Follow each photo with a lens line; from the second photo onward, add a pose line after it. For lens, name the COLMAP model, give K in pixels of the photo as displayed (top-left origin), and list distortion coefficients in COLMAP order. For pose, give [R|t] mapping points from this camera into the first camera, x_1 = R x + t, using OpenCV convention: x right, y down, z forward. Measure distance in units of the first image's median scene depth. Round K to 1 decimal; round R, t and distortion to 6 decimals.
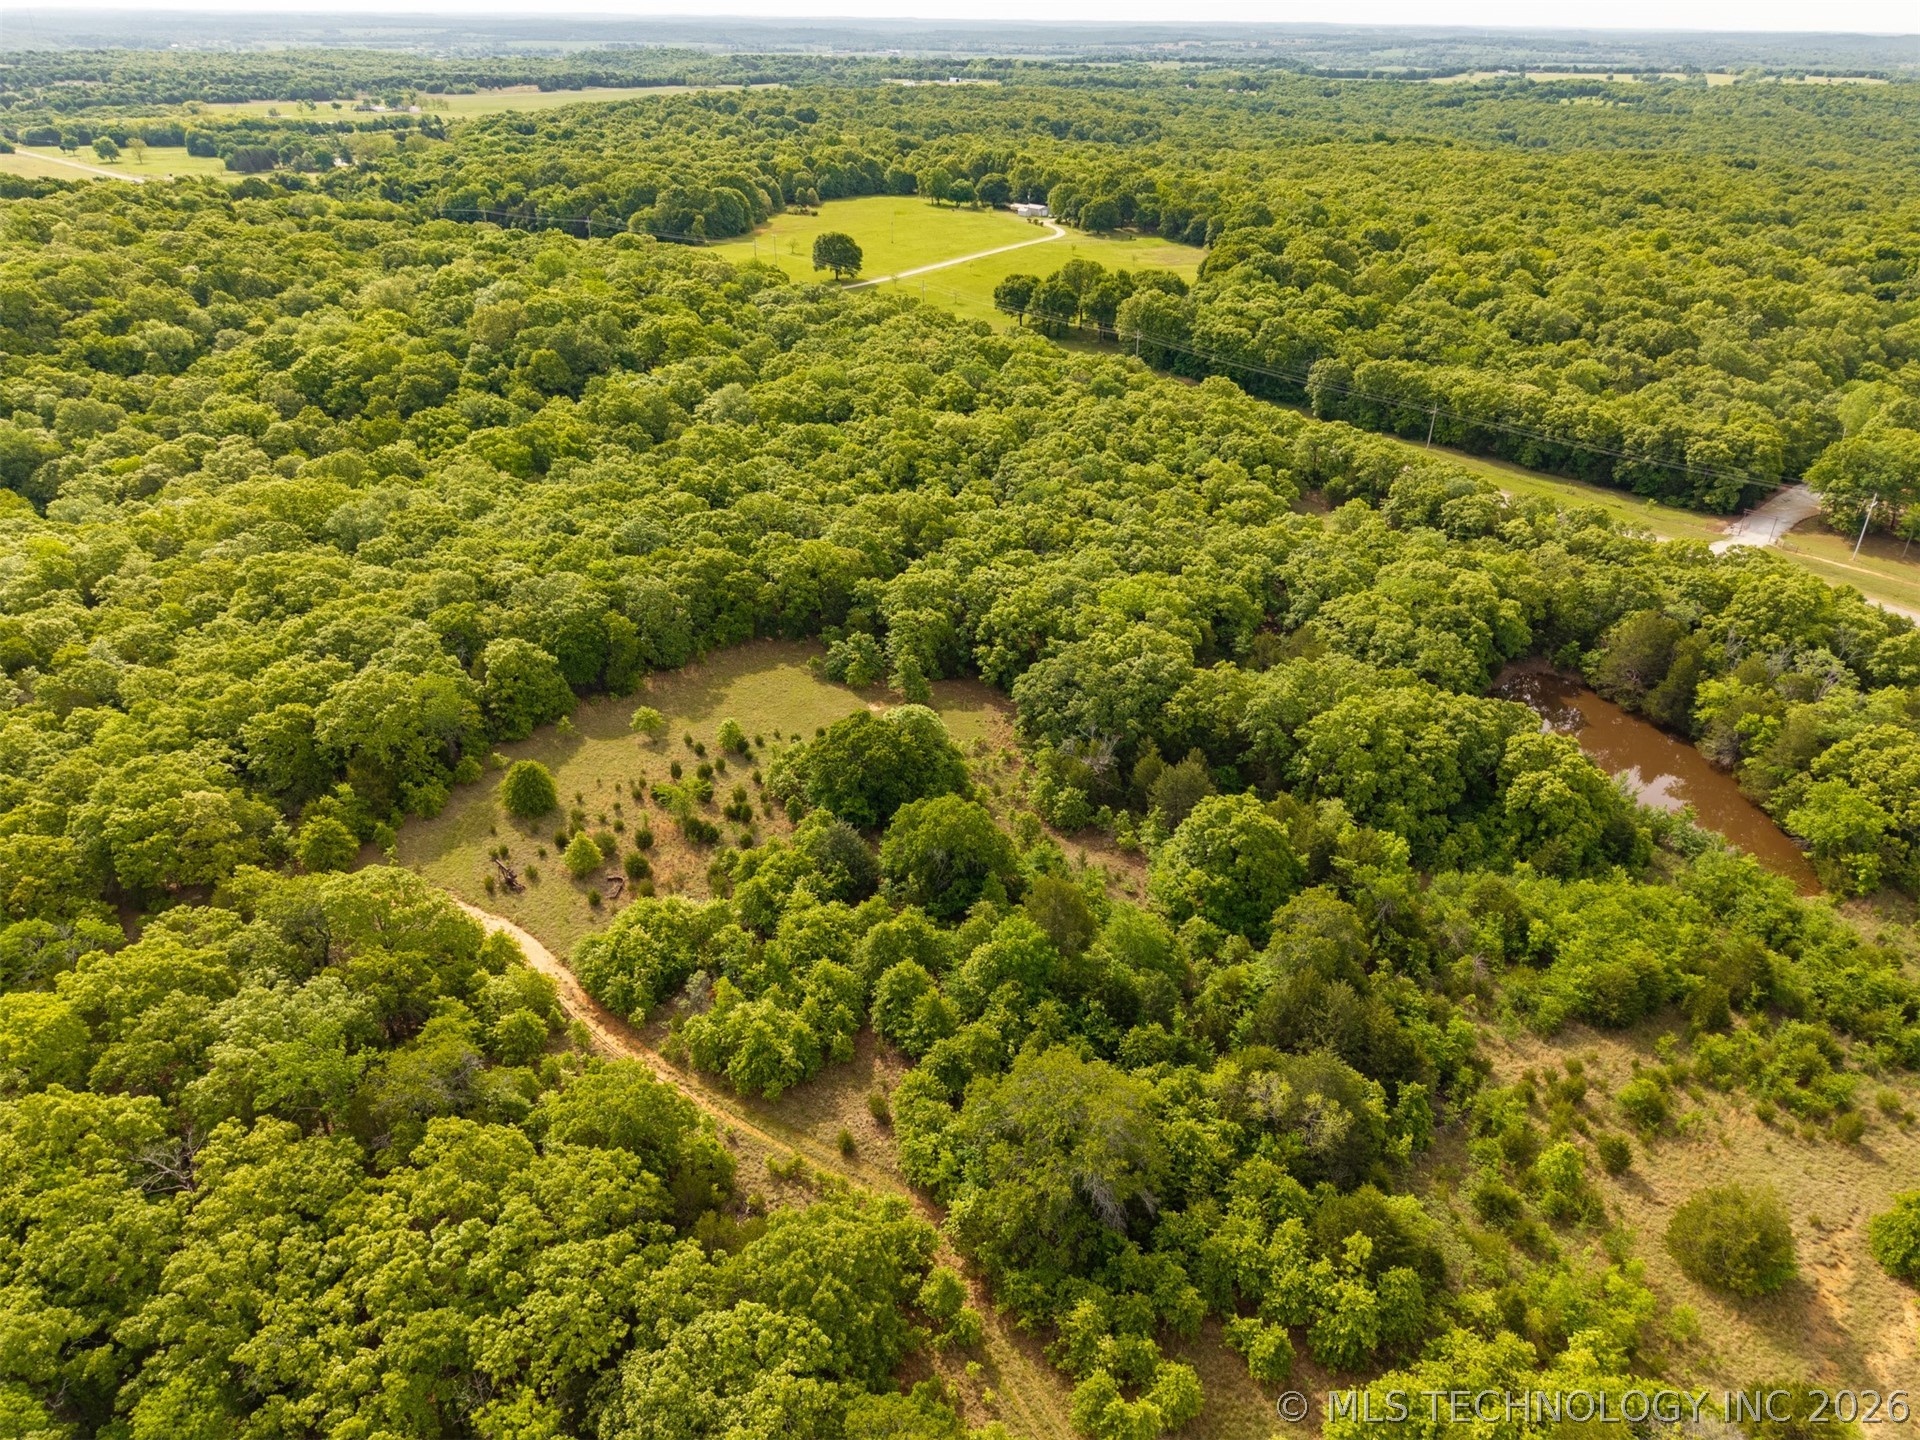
lens RADIAL K [[1295.0, 0, 963.5], [0, 1295.0, 722.5], [0, 0, 1]] dist [0.010721, -0.006709]
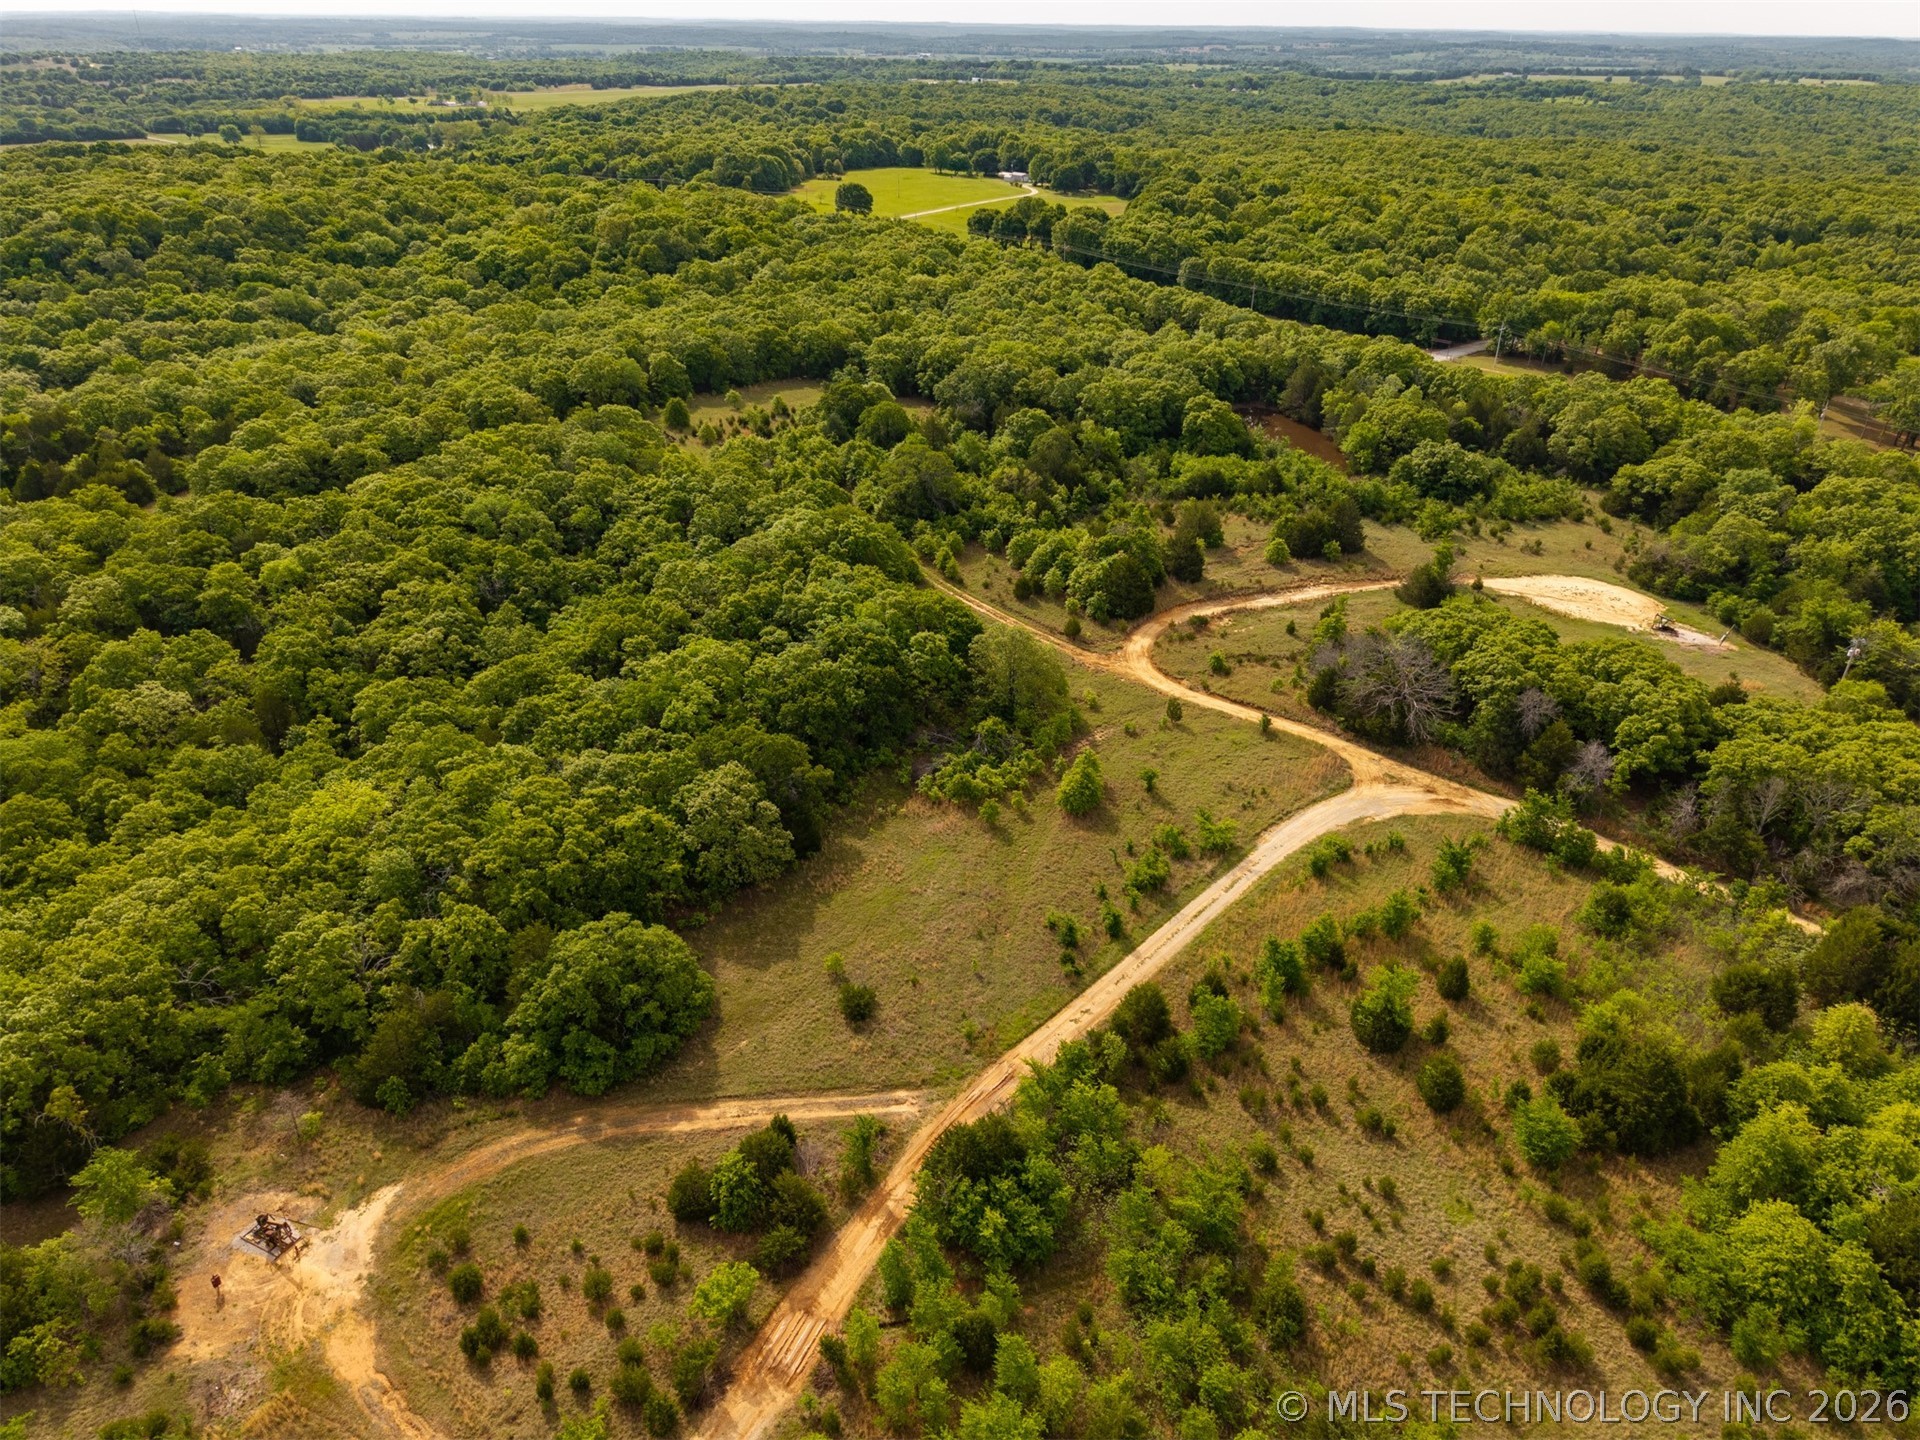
lens RADIAL K [[1295.0, 0, 963.5], [0, 1295.0, 722.5], [0, 0, 1]] dist [0.010721, -0.006709]
pose [[0.999729, 0.011455, -0.020243, 0.033889], [-0.011510, 0.999930, -0.002614, 0.124762], [0.020212, 0.002846, 0.999792, -0.226332]]
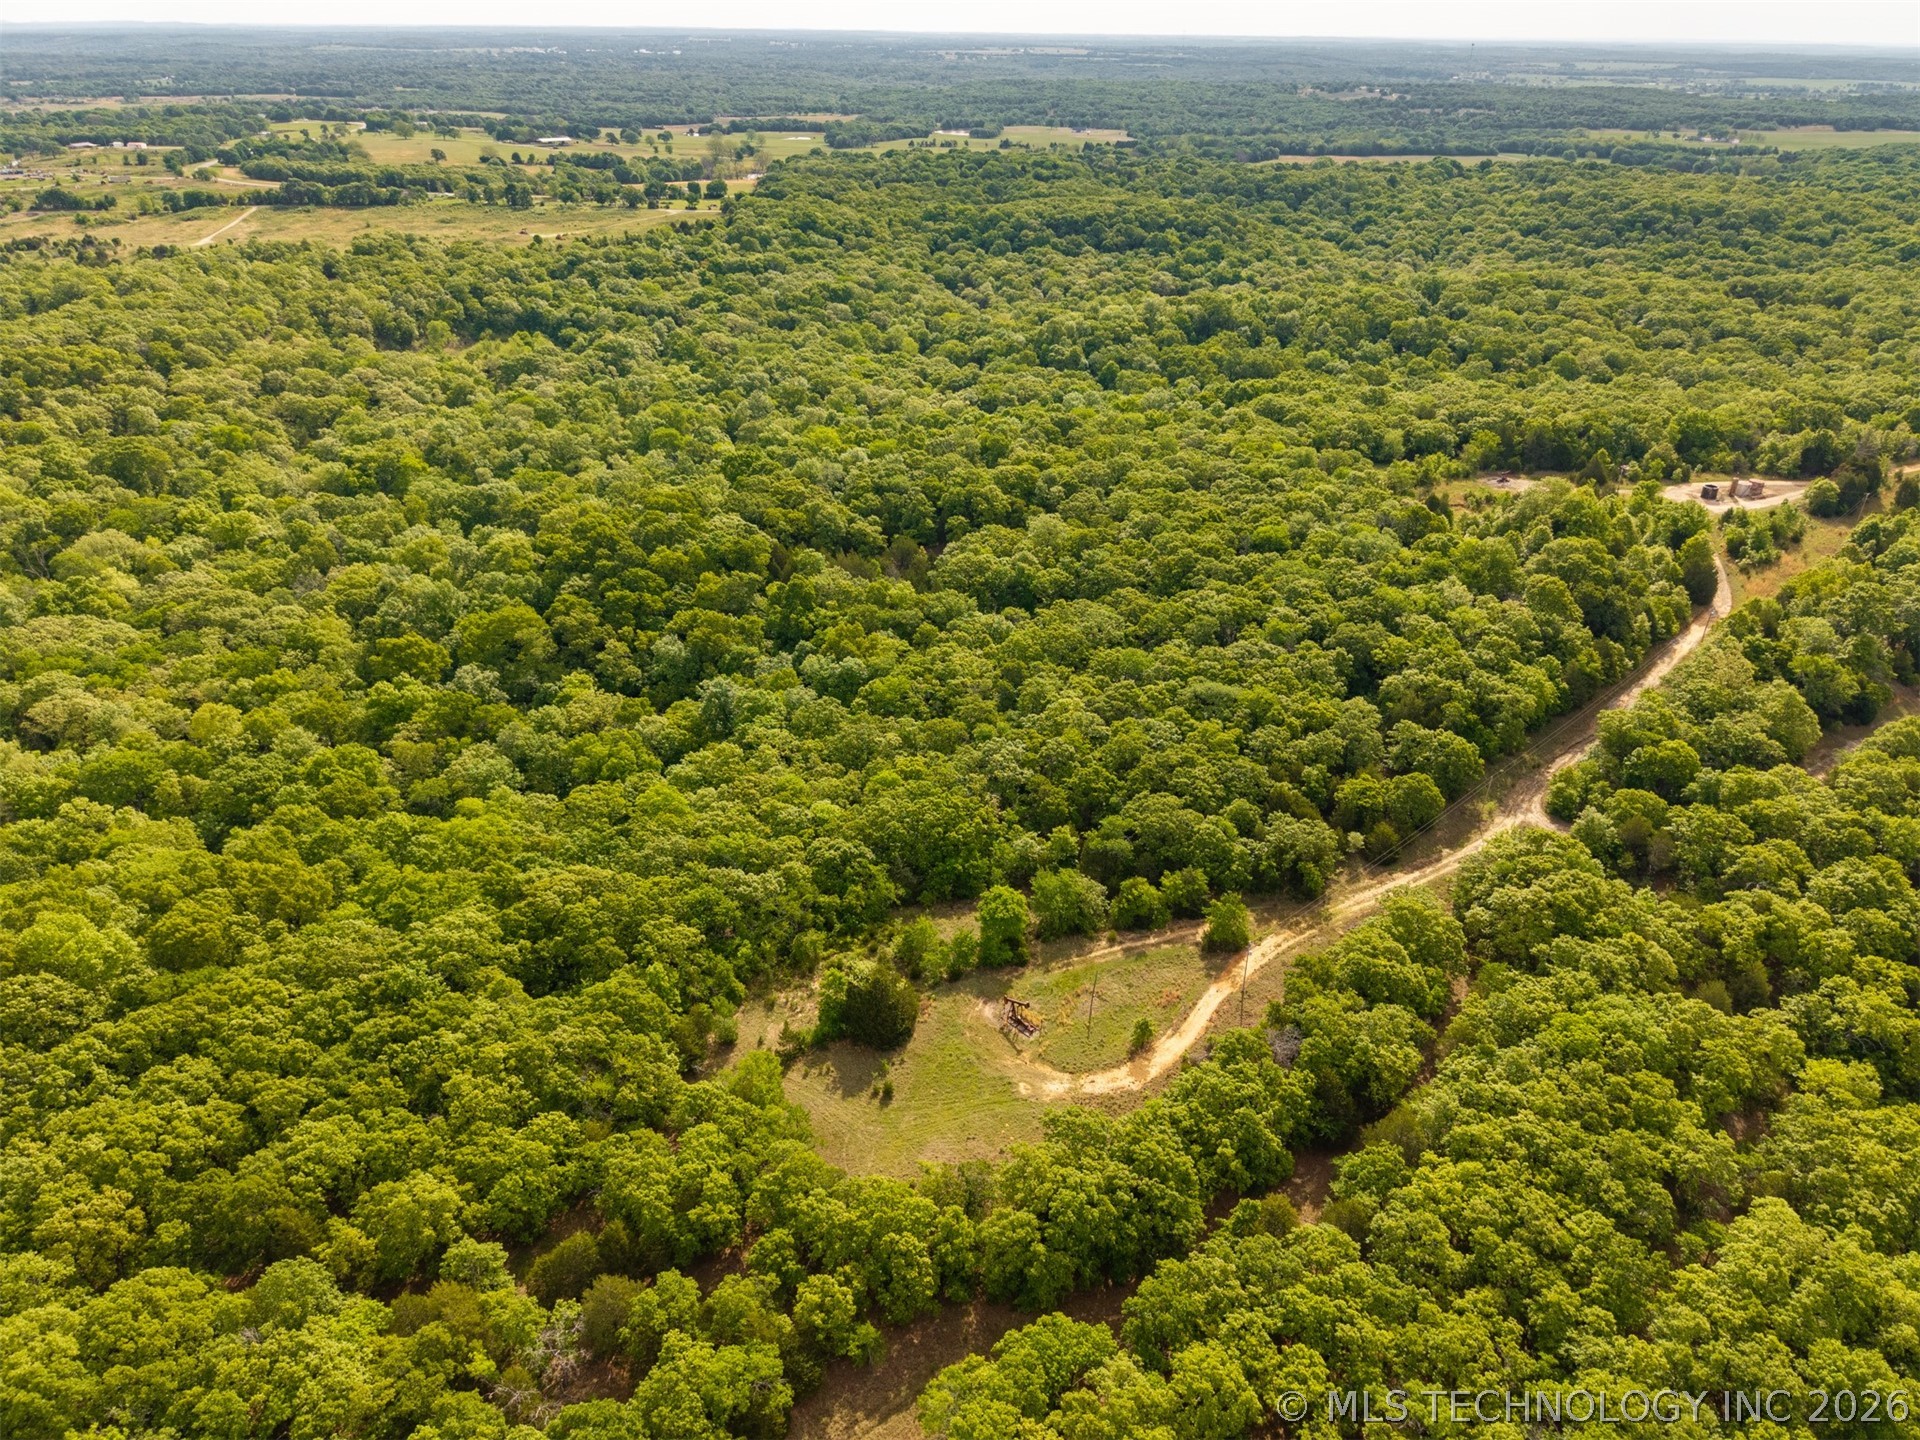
lens RADIAL K [[1295.0, 0, 963.5], [0, 1295.0, 722.5], [0, 0, 1]] dist [0.010721, -0.006709]
pose [[0.718966, 0.328057, -0.612753, 0.009069], [-0.338373, 0.935280, 0.103707, 0.469273], [0.607117, 0.132777, 0.783440, -0.968566]]
